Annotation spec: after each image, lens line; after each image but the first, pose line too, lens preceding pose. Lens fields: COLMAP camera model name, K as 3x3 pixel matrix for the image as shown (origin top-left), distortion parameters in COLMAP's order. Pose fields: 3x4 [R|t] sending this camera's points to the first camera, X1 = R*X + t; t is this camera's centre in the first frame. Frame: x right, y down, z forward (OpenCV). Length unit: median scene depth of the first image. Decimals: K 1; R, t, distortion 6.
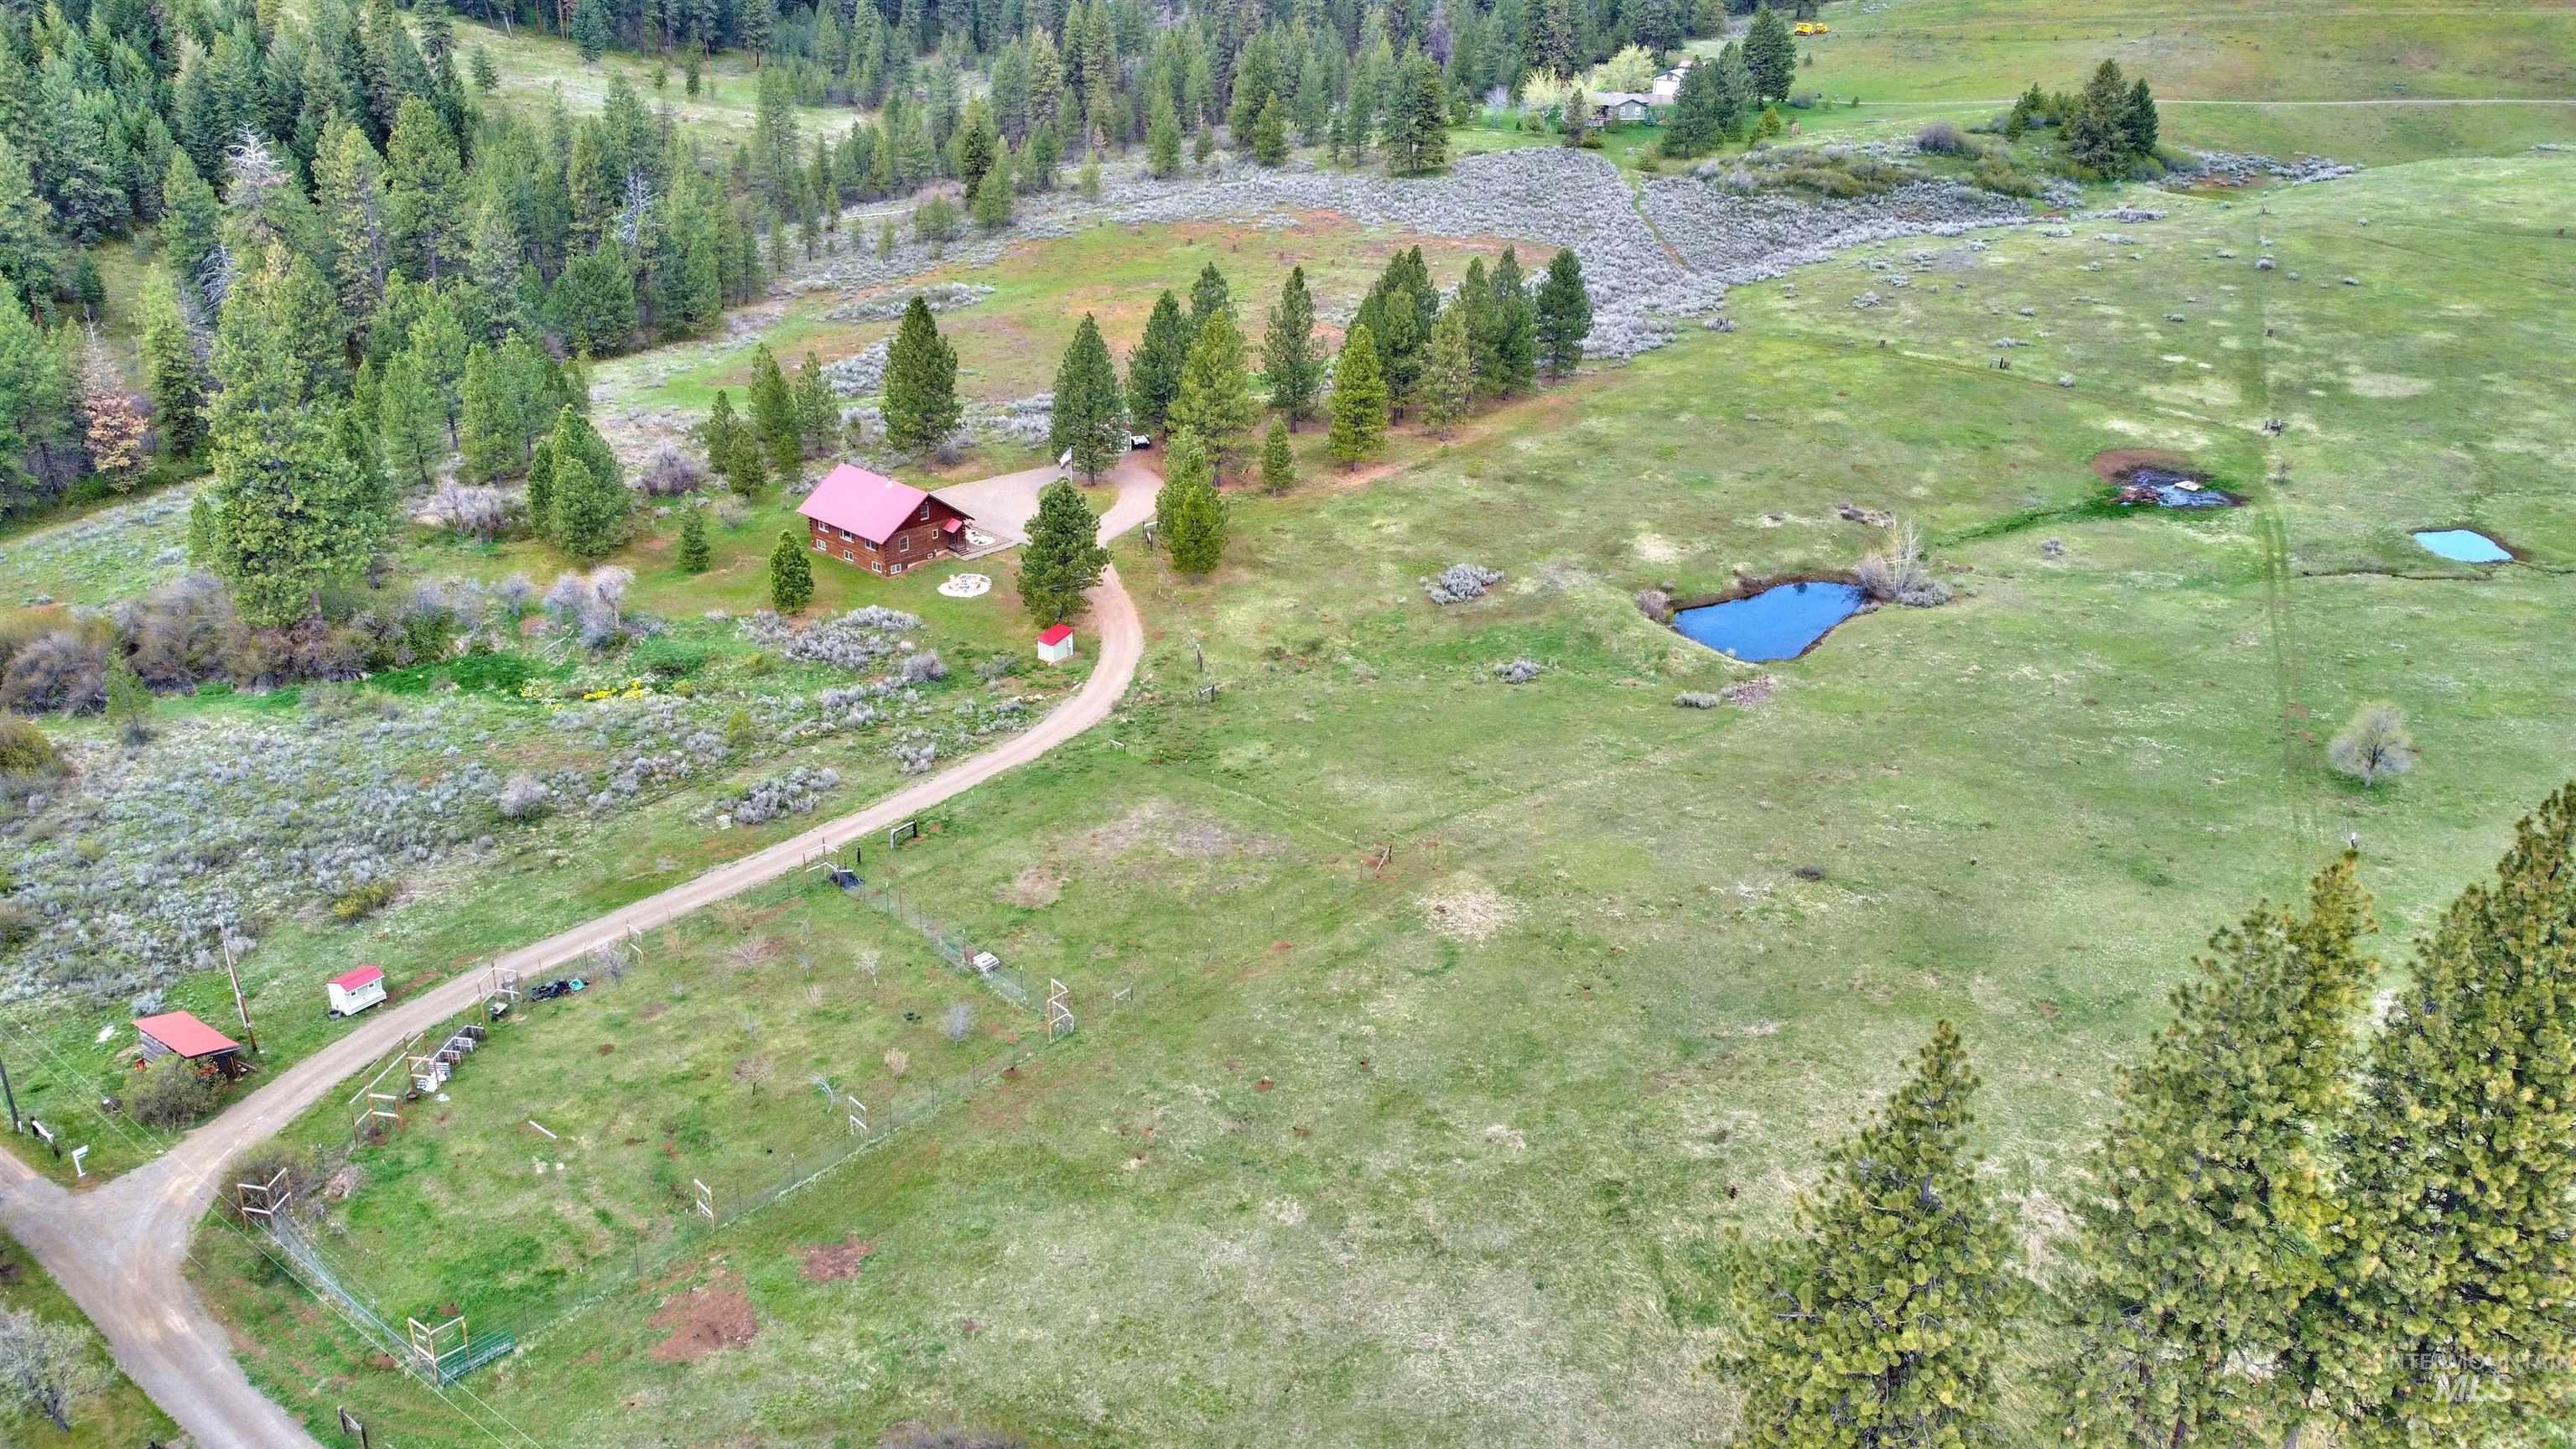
lens RADIAL K [[1947.3, 0, 1288.0], [0, 1947.3, 724.5], [0, 0, 1]] dist [0.004248, -0.003736]
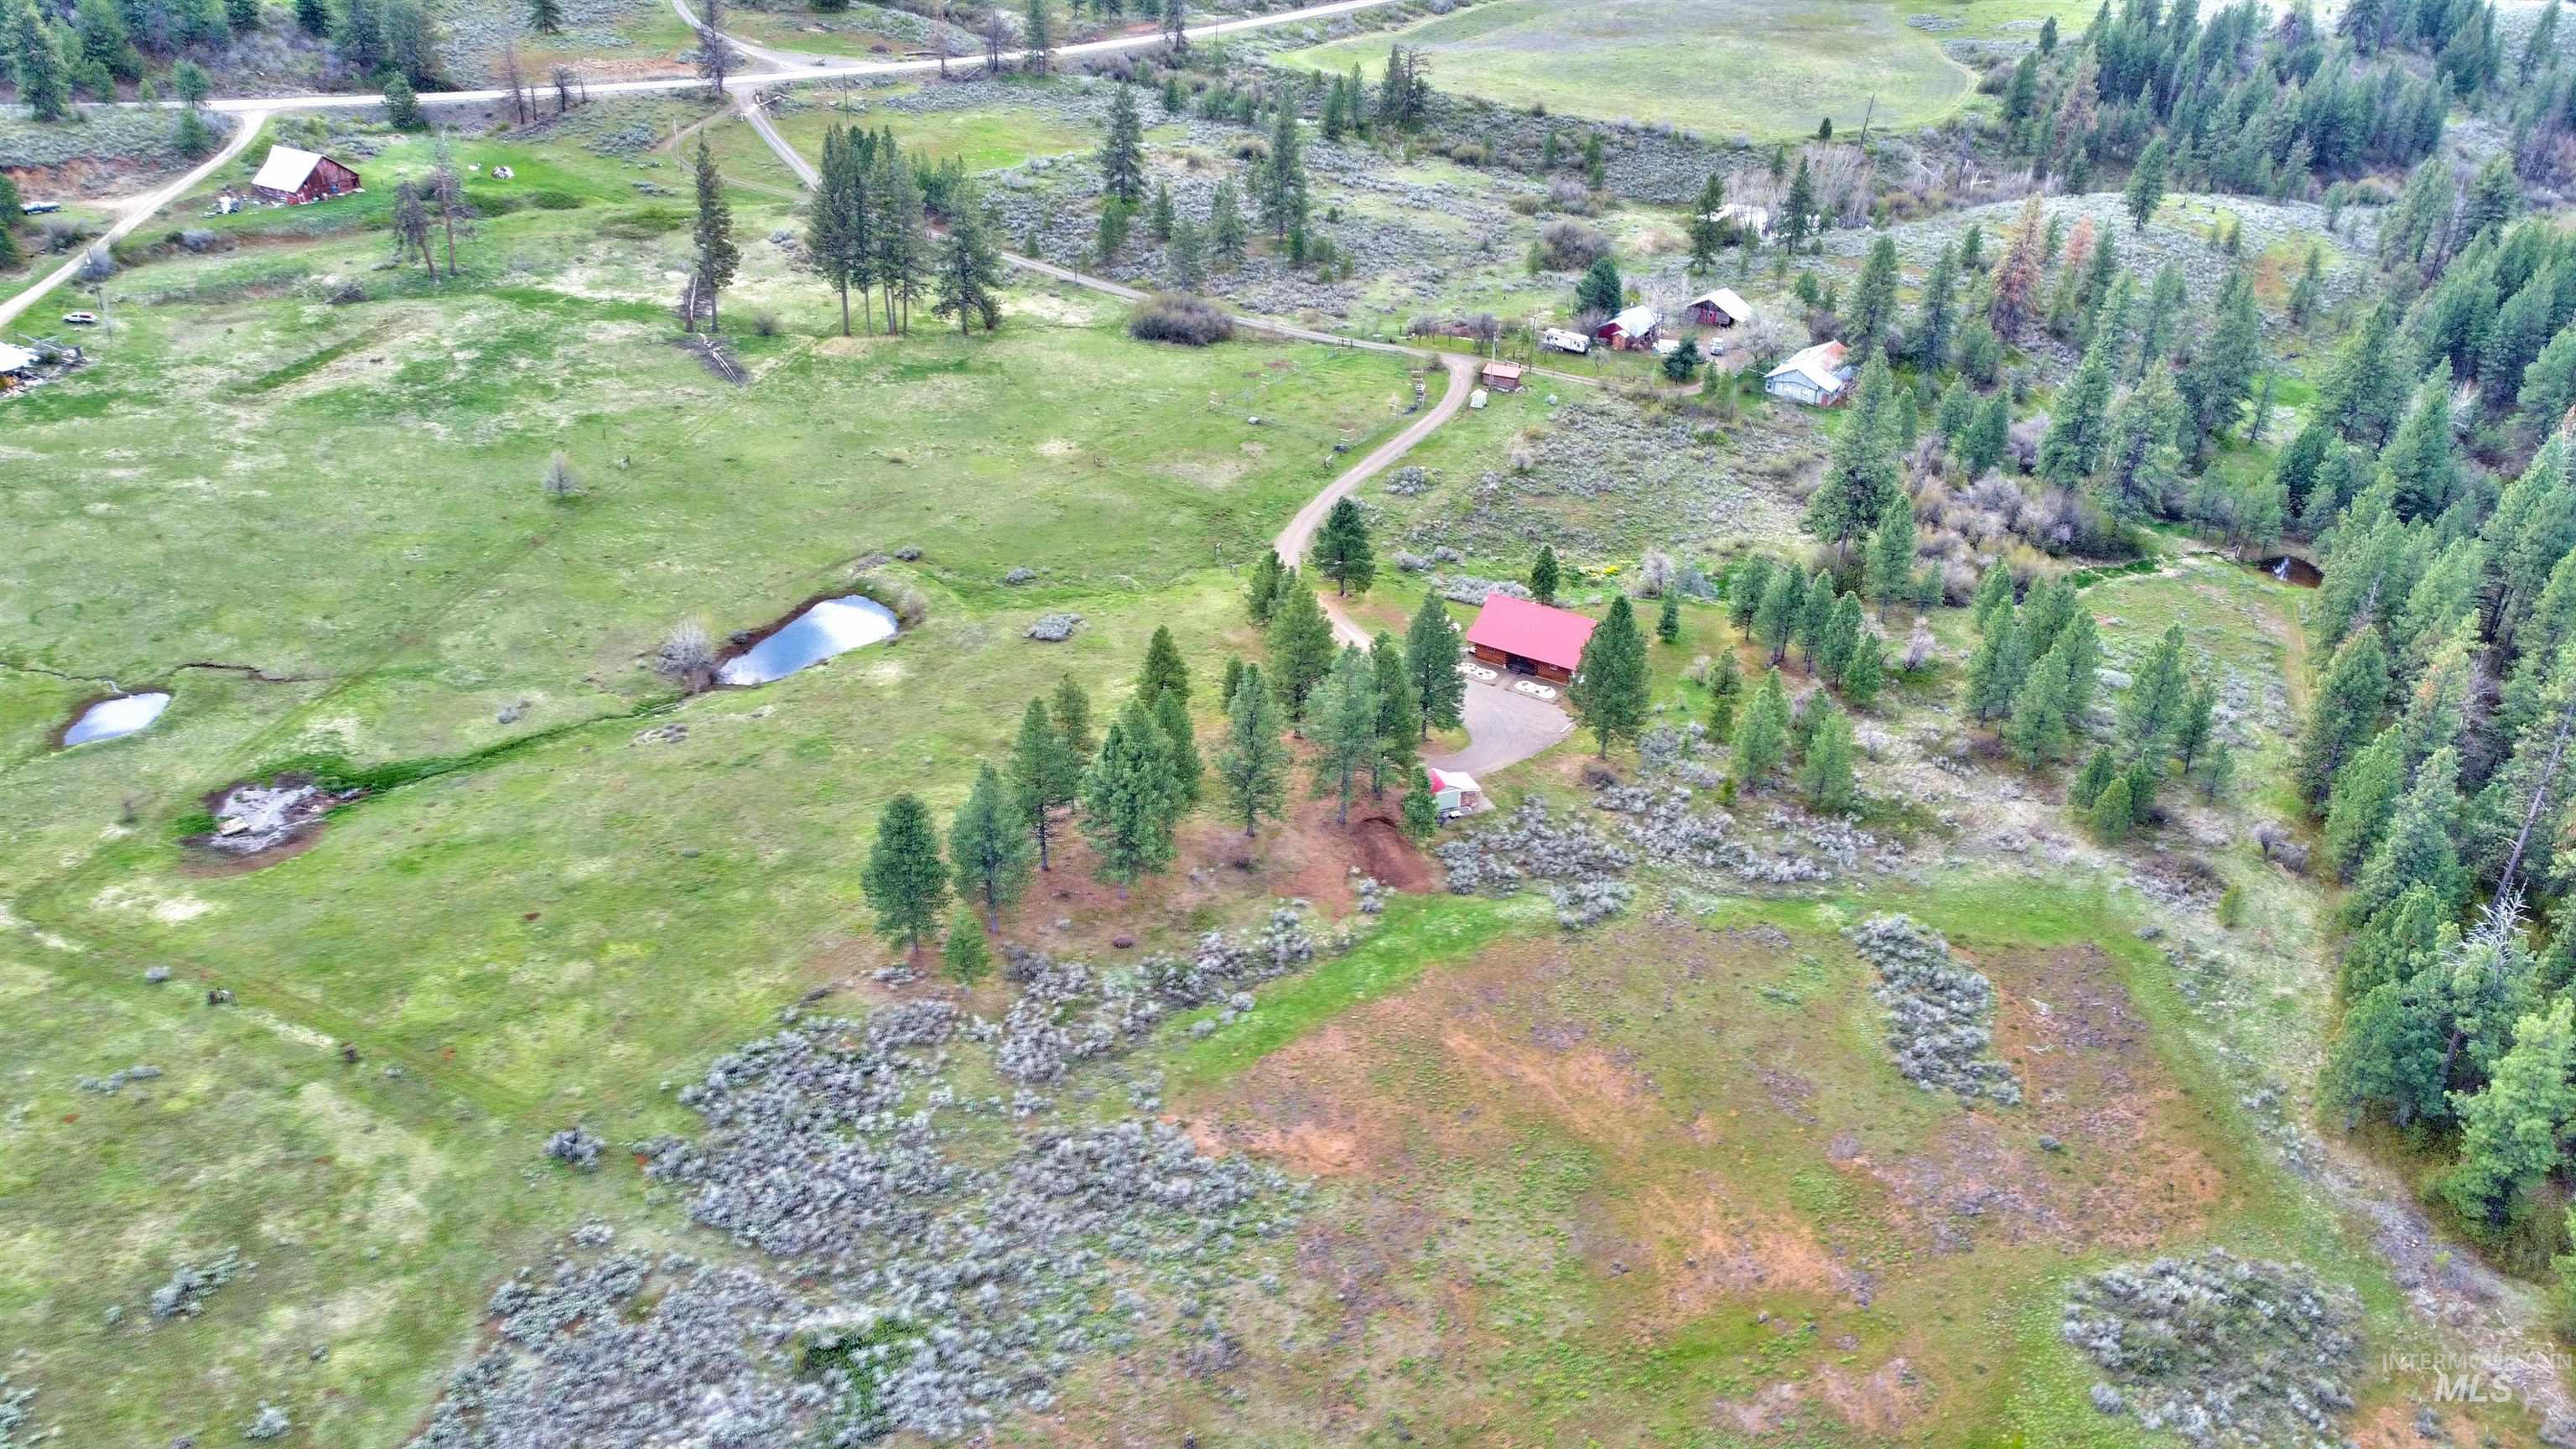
lens RADIAL K [[1947.3, 0, 1288.0], [0, 1947.3, 724.5], [0, 0, 1]] dist [0.004248, -0.003736]
pose [[-0.984047, 0.045731, -0.171929, 0.146973], [-0.111072, 0.596989, 0.794523, -0.977624], [0.138974, 0.800945, -0.582386, 1.656755]]
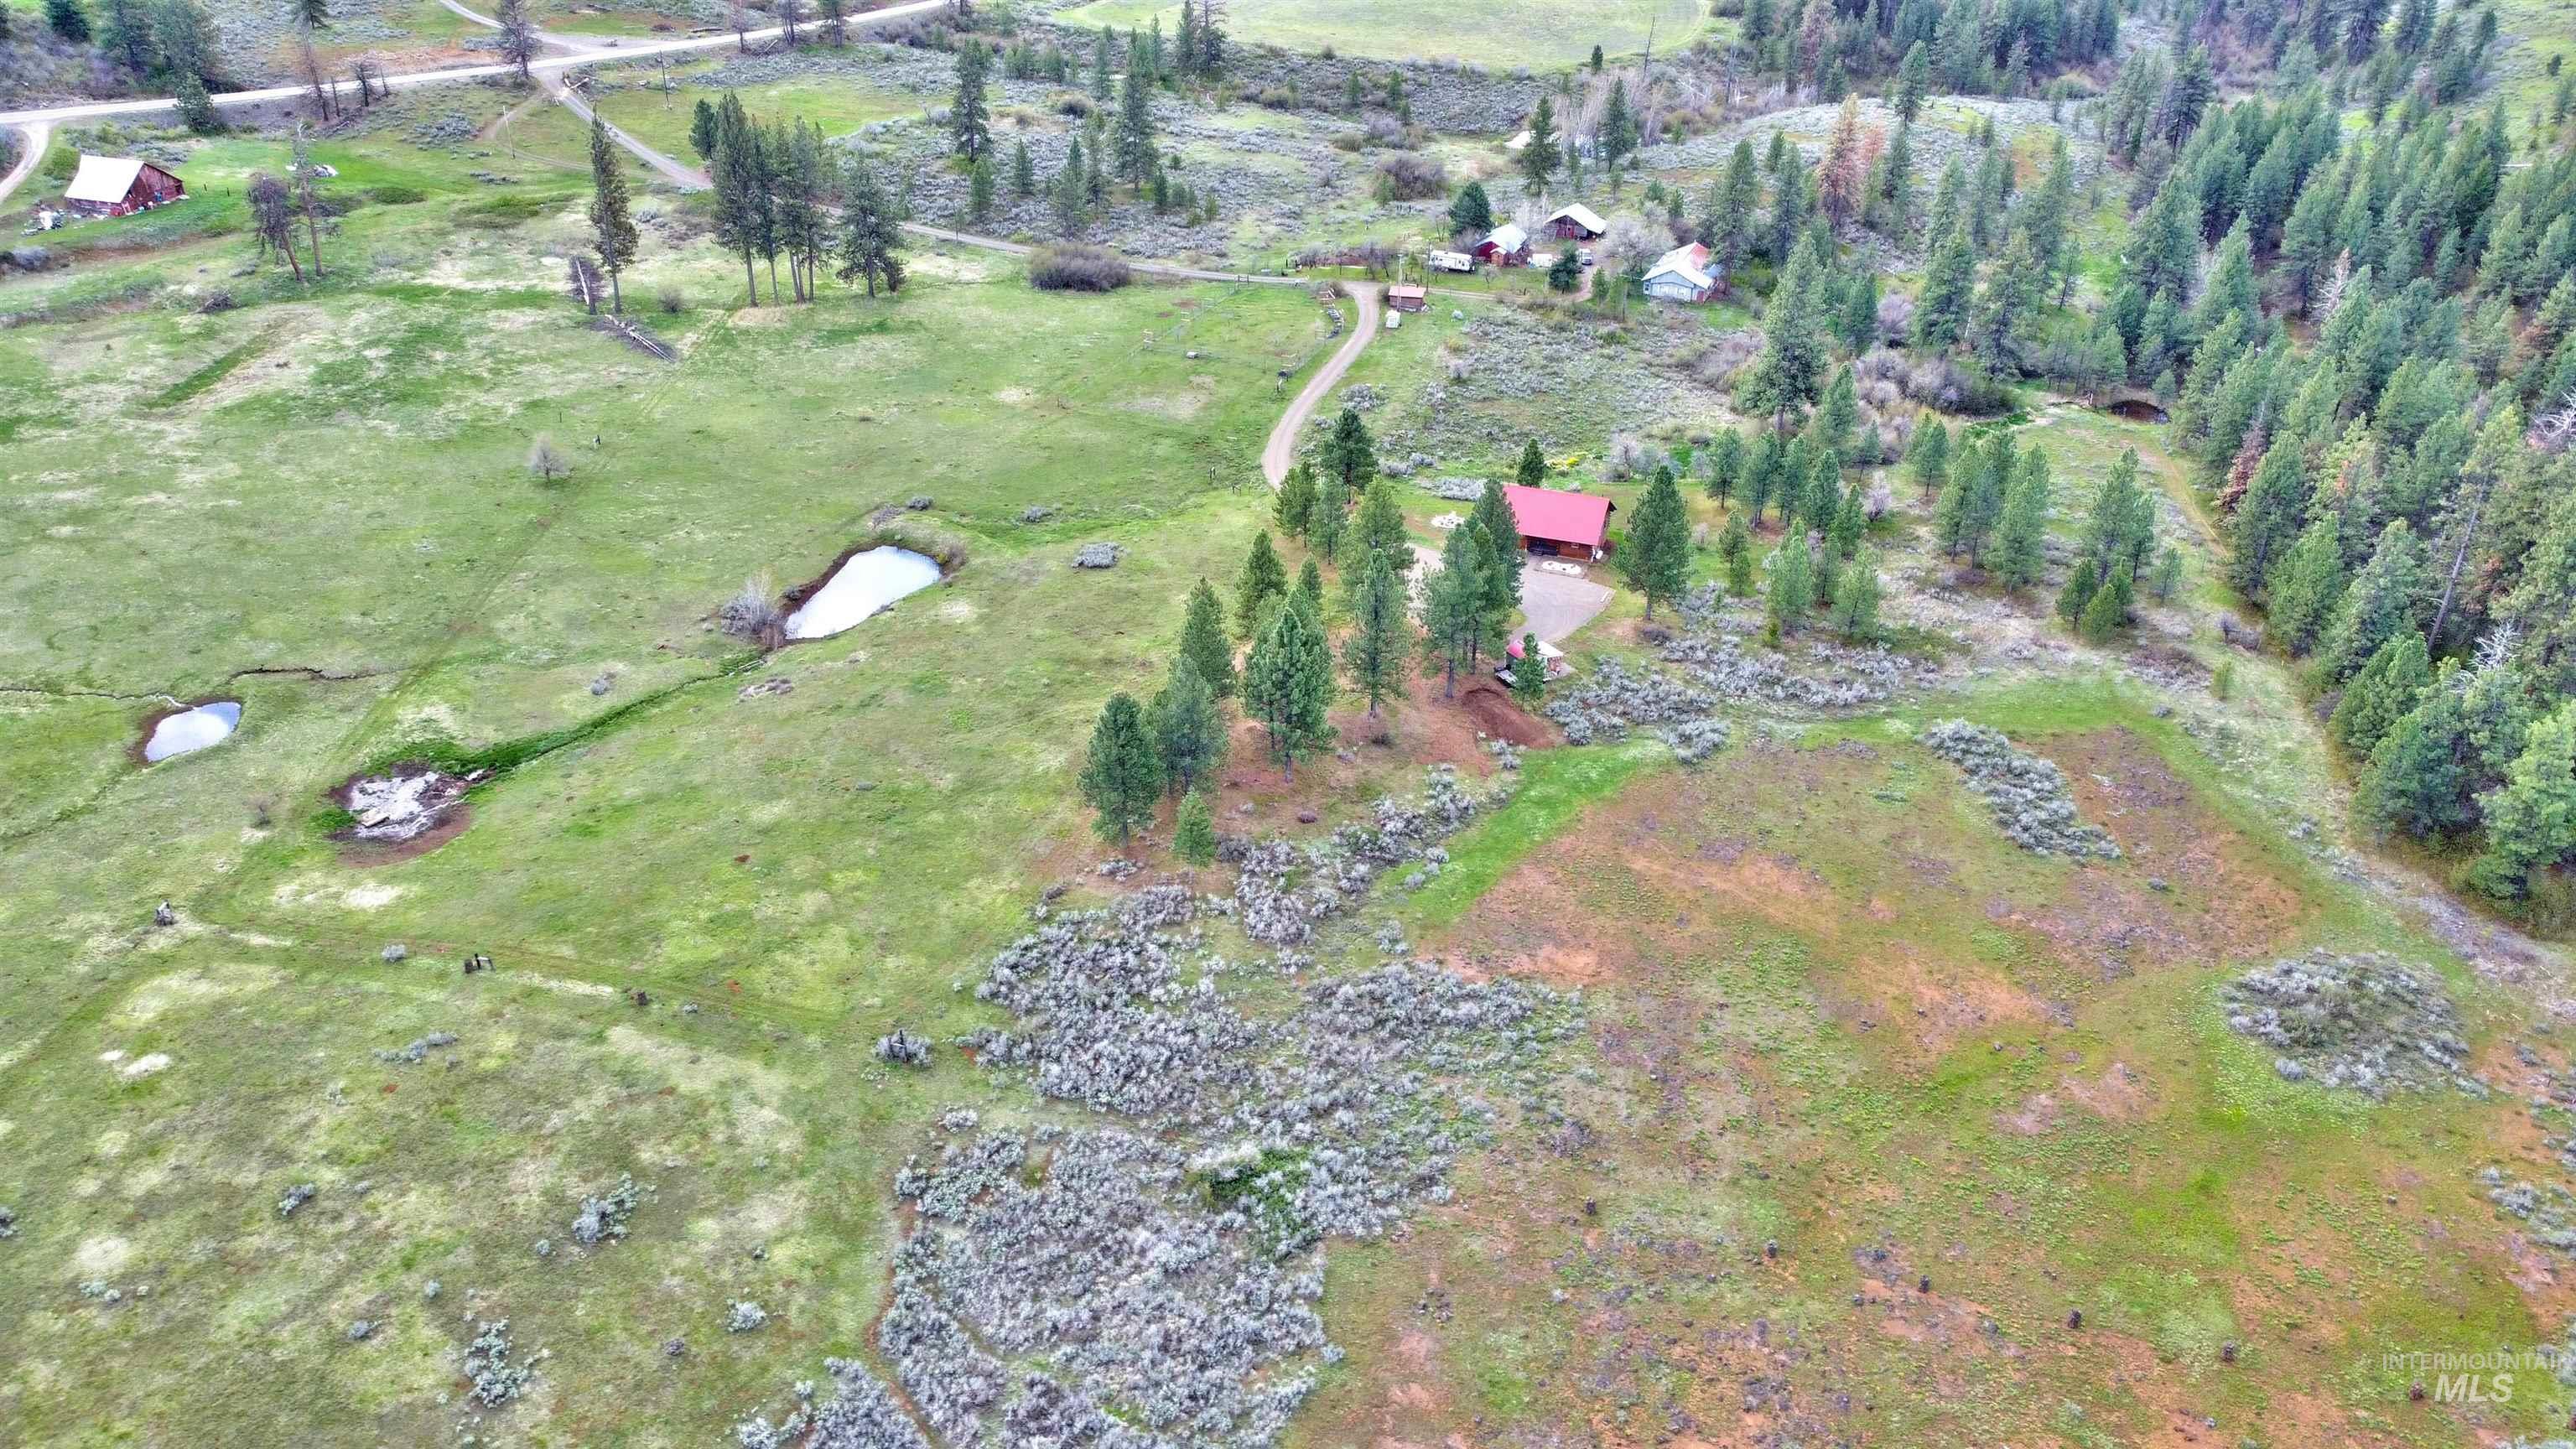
lens RADIAL K [[1947.3, 0, 1288.0], [0, 1947.3, 724.5], [0, 0, 1]] dist [0.004248, -0.003736]
pose [[-0.933524, 0.153728, -0.323883, 0.378982], [-0.171689, 0.601381, 0.780297, -0.969263], [0.314731, 0.784034, -0.535010, 1.676553]]
